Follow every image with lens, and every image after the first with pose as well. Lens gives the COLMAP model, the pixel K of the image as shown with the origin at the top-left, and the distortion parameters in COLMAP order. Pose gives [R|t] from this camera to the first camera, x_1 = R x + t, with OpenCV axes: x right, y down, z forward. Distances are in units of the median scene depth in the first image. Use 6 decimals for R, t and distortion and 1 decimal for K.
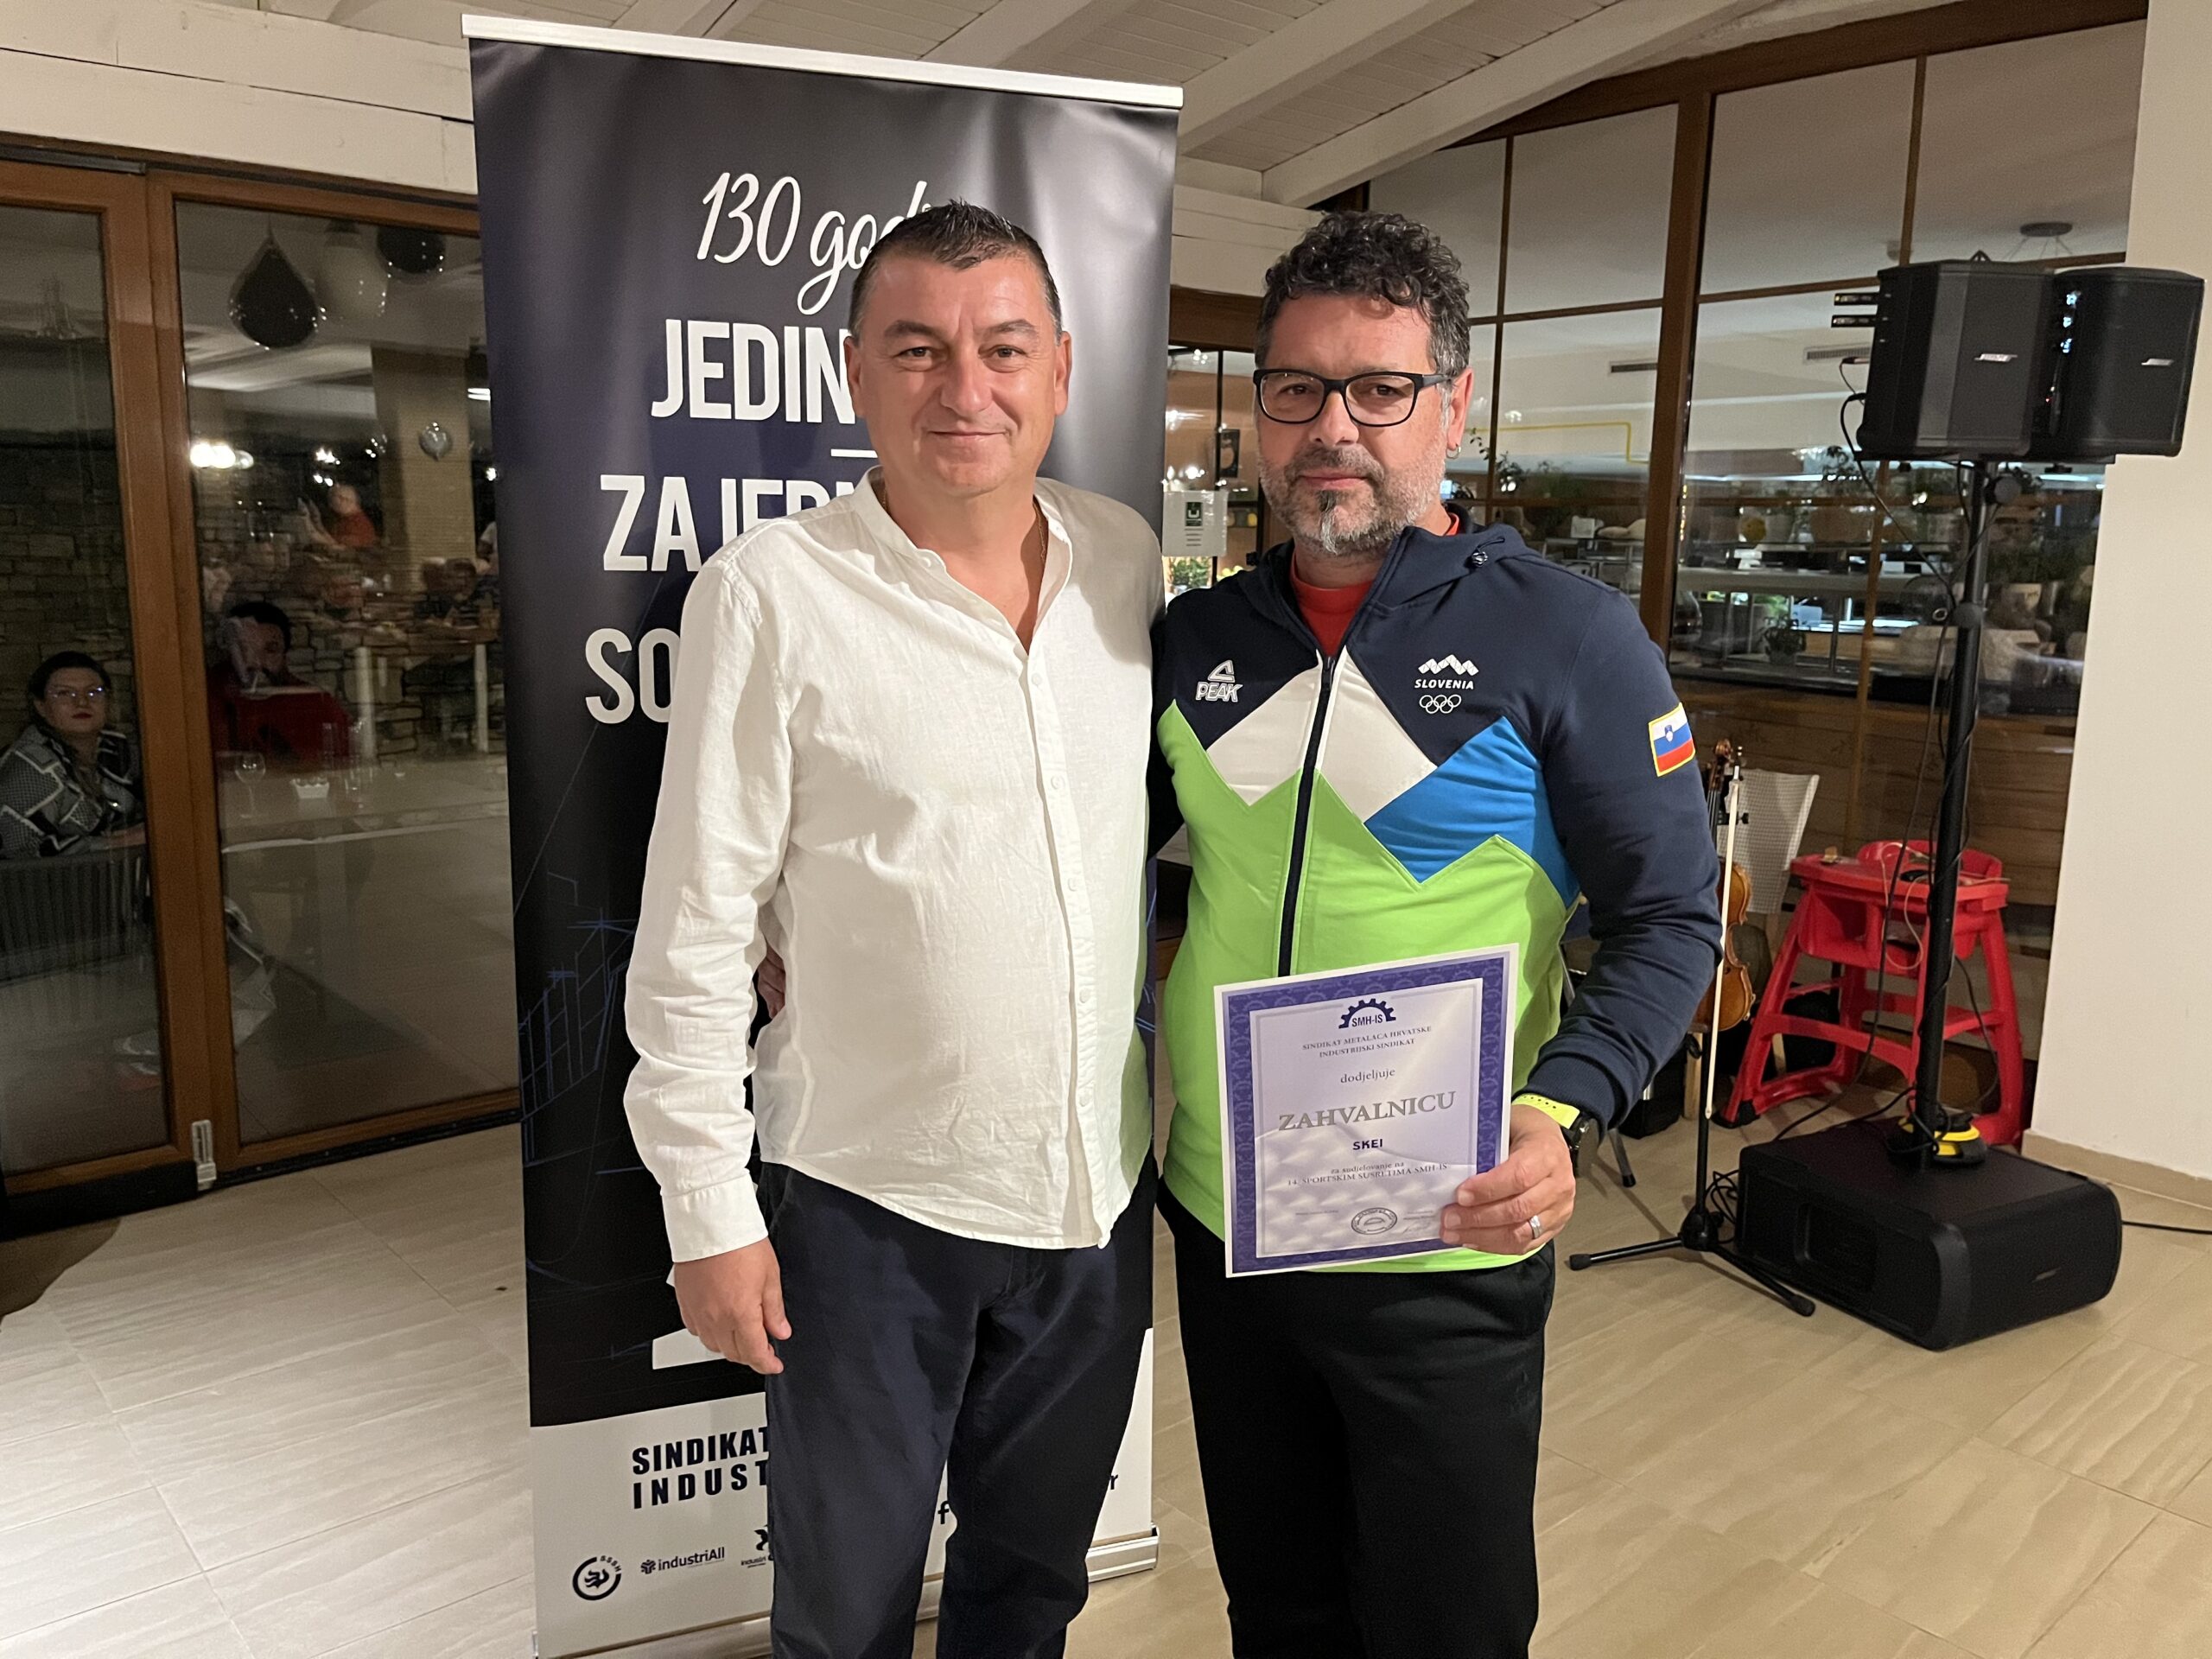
lens RADIAL K [[1676.7, 0, 1111.7], [0, 1676.7, 814.6], [0, 0, 1]] dist [0.068302, -0.083532]
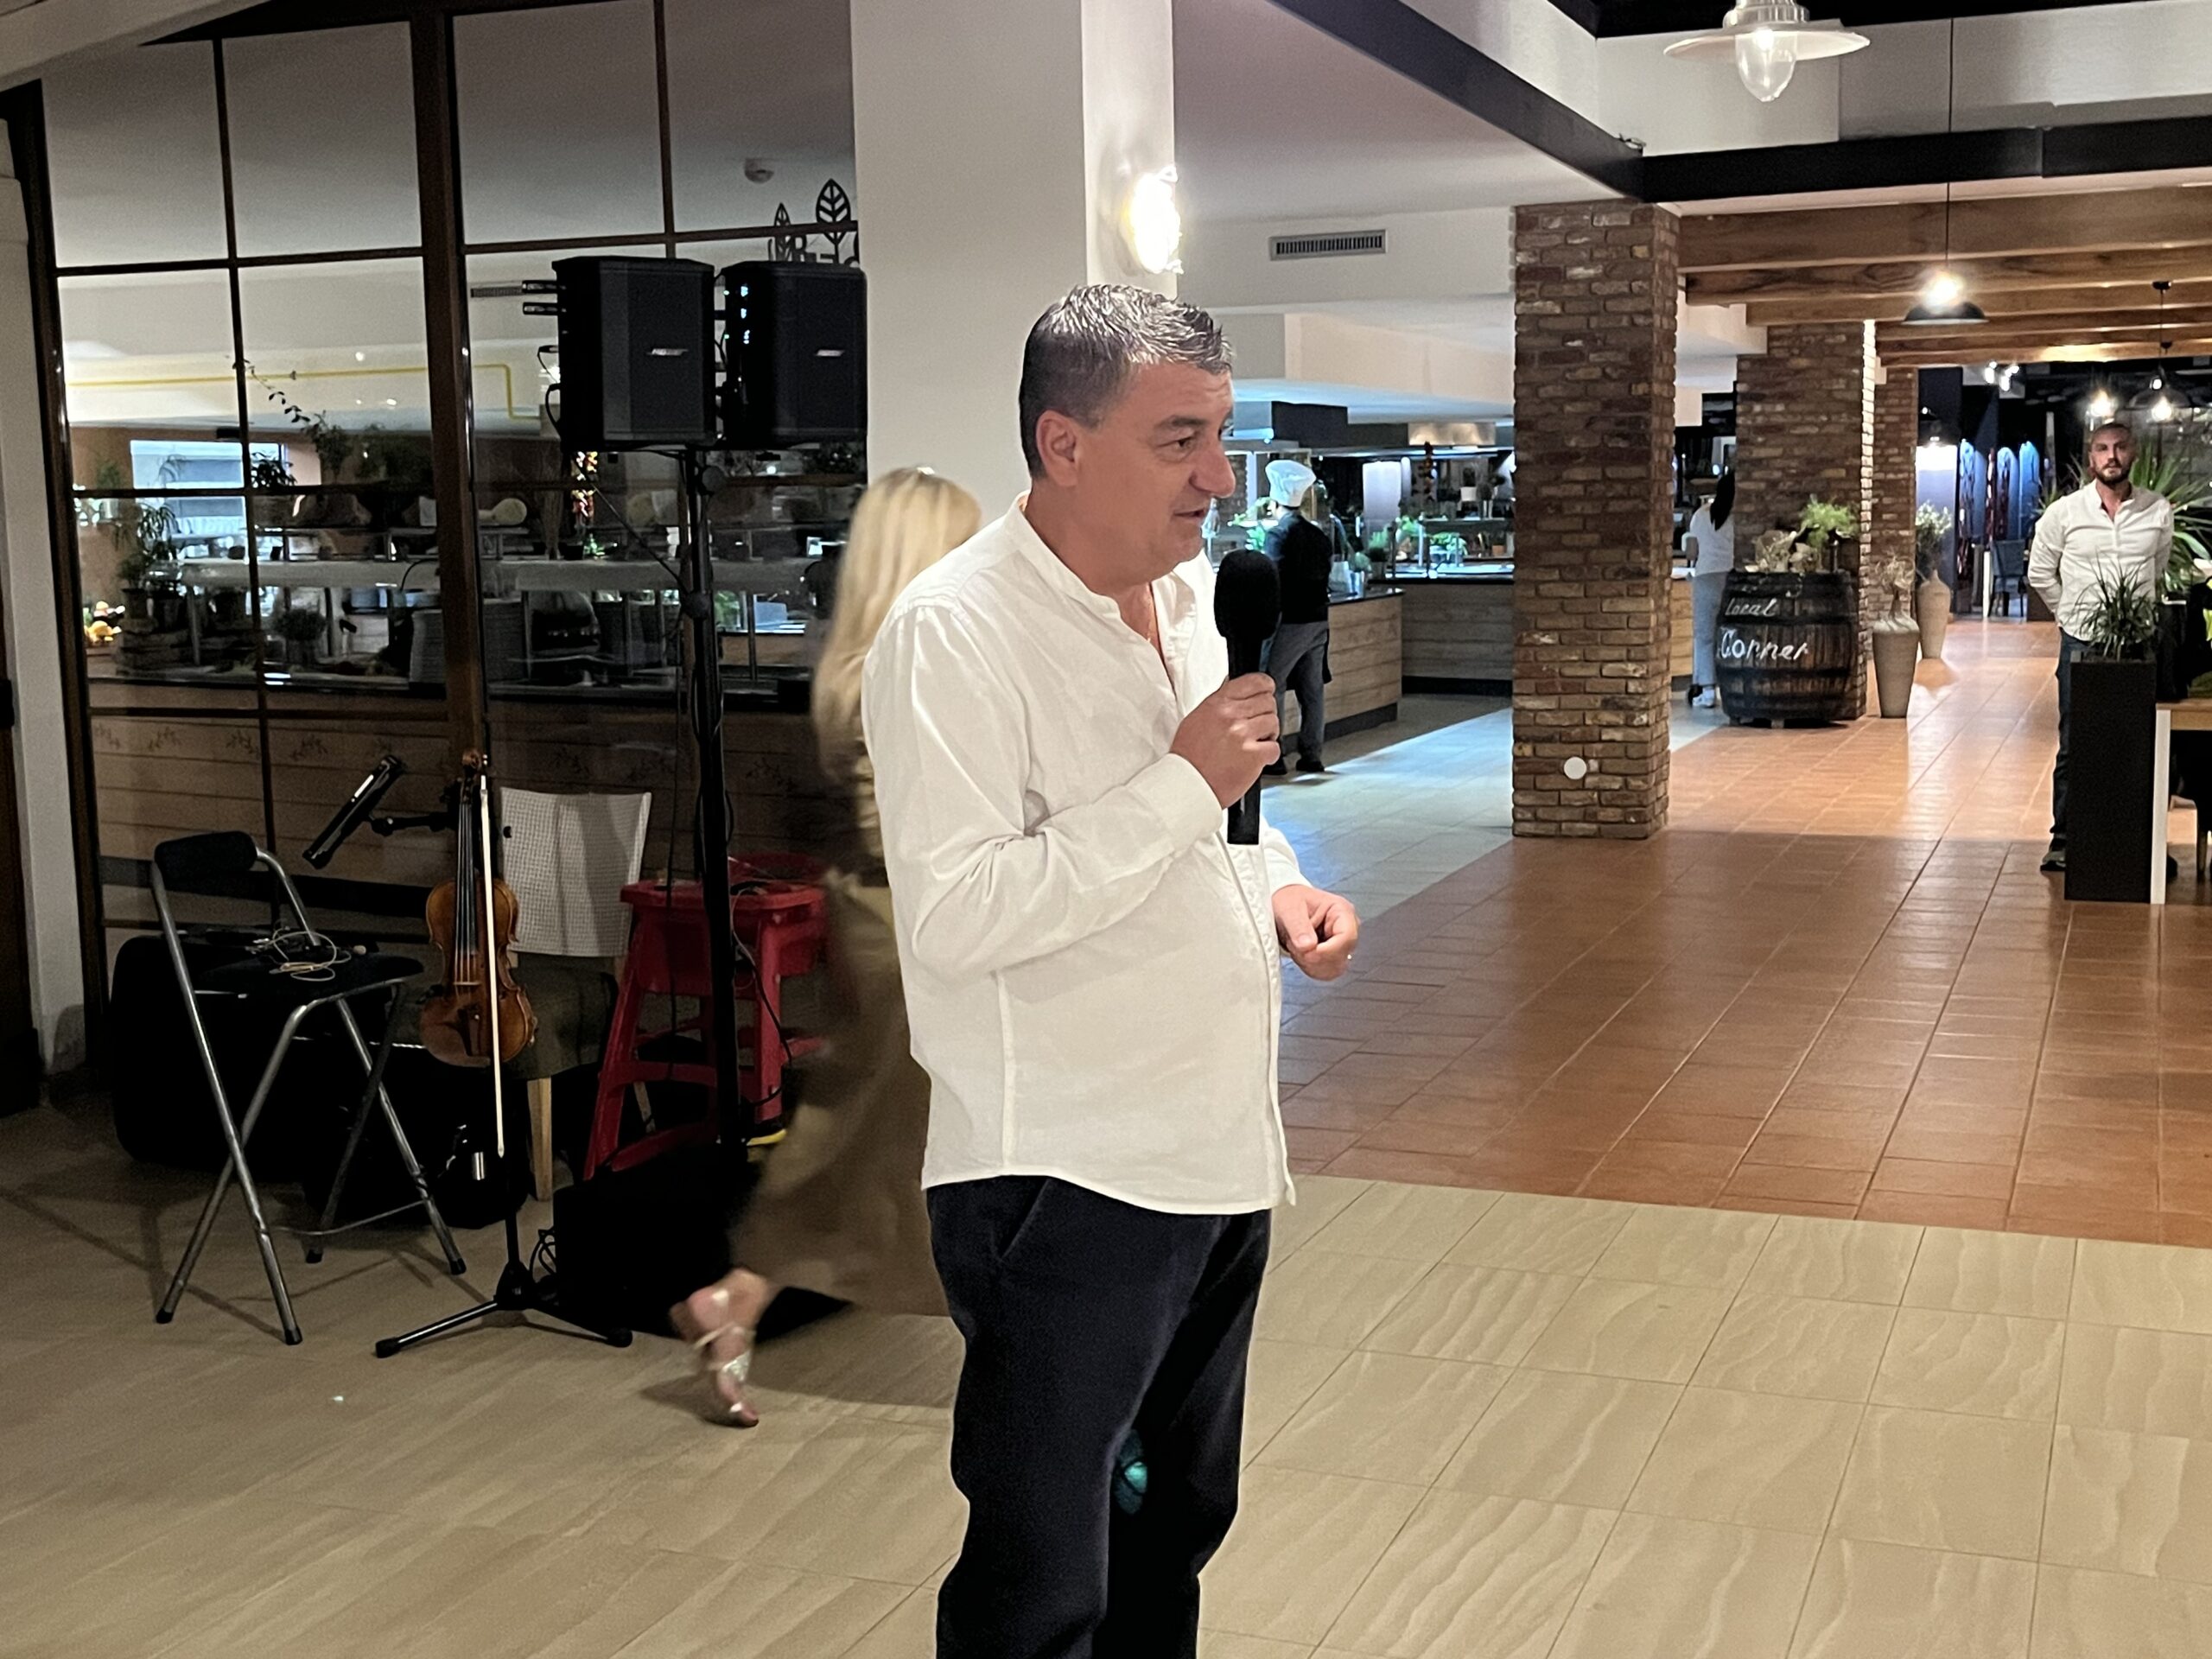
lens RADIAL K [[2629.9, 0, 1121.9], [0, 2629.9, 847.6], [0, 0, 1]] dist [0.045852, 0.000000]
pose [[0.886270, -0.095005, 0.453321, 0.016622], [0.112099, 0.993637, -0.010920, 0.073624], [-0.449399, 0.060495, 0.891281, -0.513331]]
